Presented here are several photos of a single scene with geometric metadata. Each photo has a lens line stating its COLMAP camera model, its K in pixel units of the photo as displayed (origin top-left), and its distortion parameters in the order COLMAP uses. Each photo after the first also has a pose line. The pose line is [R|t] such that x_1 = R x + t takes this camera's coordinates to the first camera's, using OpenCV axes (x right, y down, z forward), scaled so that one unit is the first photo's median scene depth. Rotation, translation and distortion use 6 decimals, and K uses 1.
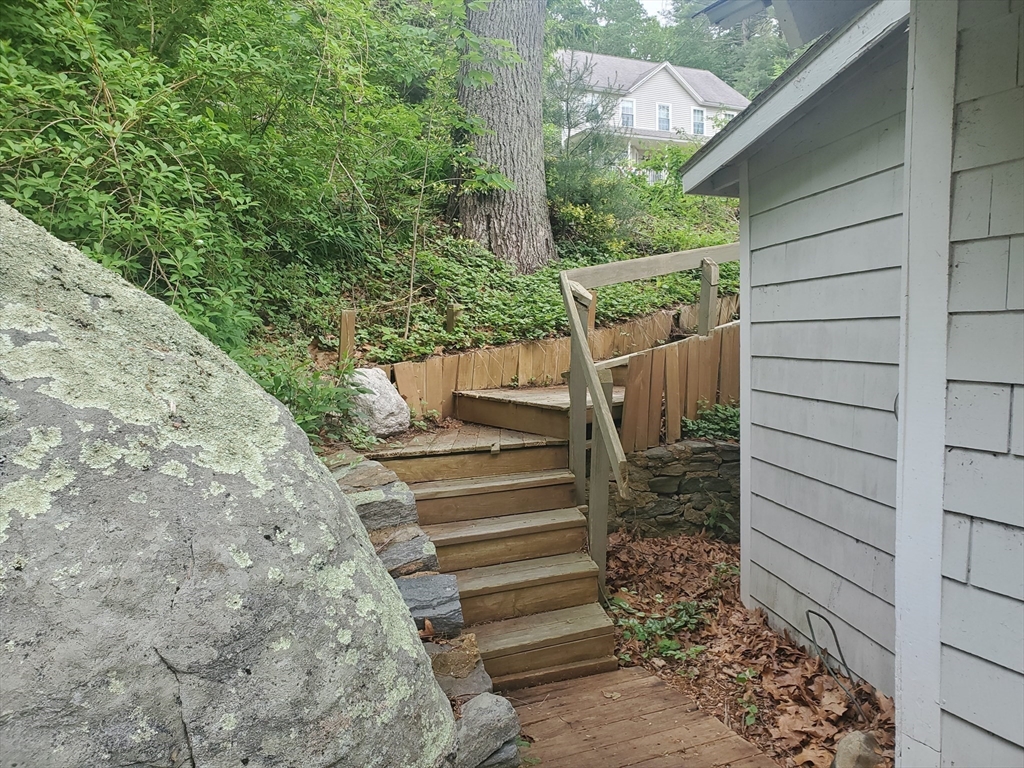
lens RADIAL K [[812.4, 0, 512.1], [0, 812.4, 382.6], [0, 0, 1]] dist [0.051891, -0.030725]
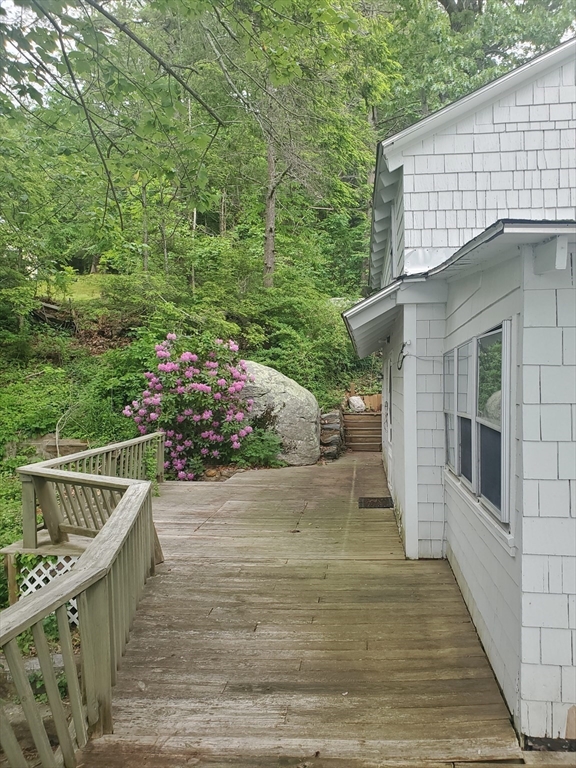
lens RADIAL K [[609.3, 0, 288.8], [0, 609.3, 383.6], [0, 0, 1]] dist [0.051891, -0.030725]
pose [[0.874755, 0.013748, -0.484371, 1.765712], [-0.048167, 0.997114, -0.058685, 0.199012], [0.482166, 0.074666, 0.872892, -3.260967]]
